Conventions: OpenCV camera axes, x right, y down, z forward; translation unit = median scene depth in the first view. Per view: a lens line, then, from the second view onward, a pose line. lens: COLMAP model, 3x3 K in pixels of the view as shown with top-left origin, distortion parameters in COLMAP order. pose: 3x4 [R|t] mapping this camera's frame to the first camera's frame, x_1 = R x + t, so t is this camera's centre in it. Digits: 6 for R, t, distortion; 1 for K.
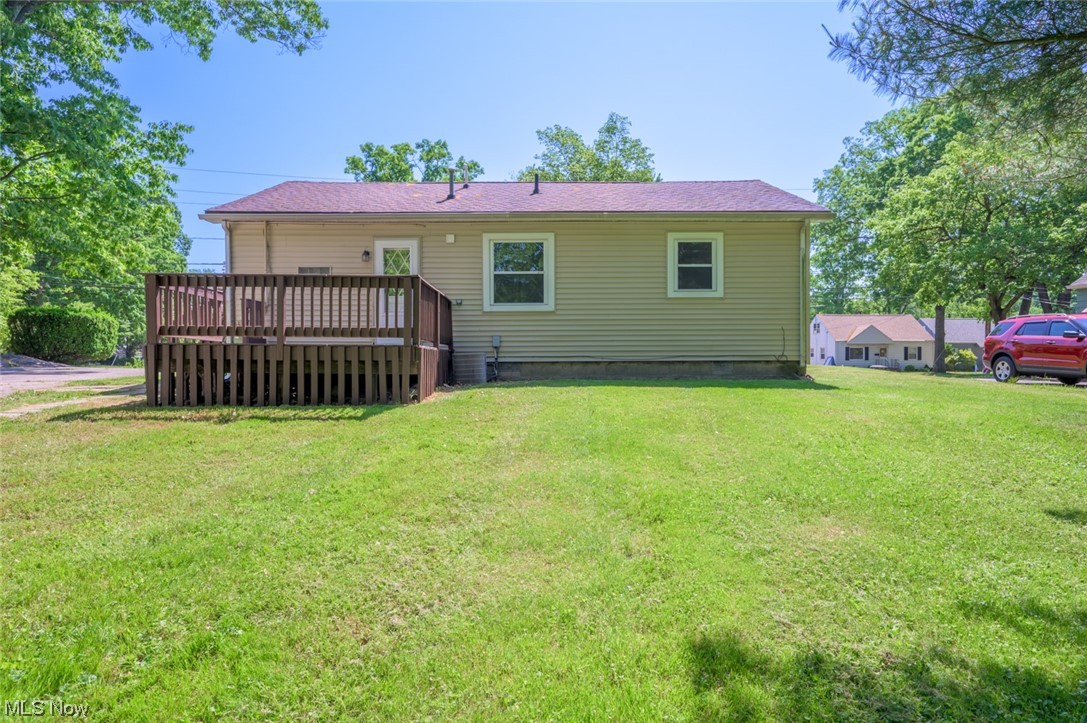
lens RADIAL K [[645.3, 0, 548.5], [0, 645.3, 359.9], [0, 0, 1]] dist [-0.004436, 0.004924]
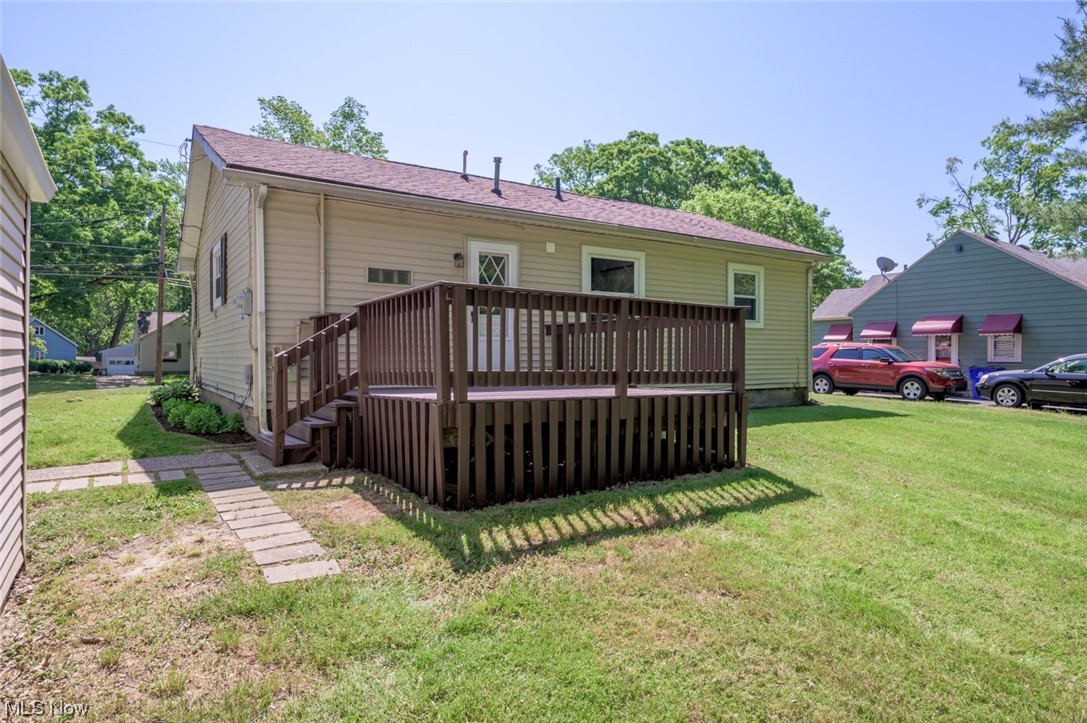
lens RADIAL K [[645.3, 0, 544.4], [0, 645.3, 364.8], [0, 0, 1]] dist [-0.004436, 0.004924]
pose [[0.832846, -0.003856, 0.553491, -0.610276], [0.000053, 0.999976, 0.006888, -0.044124], [-0.553505, -0.005707, 0.832827, 0.317482]]
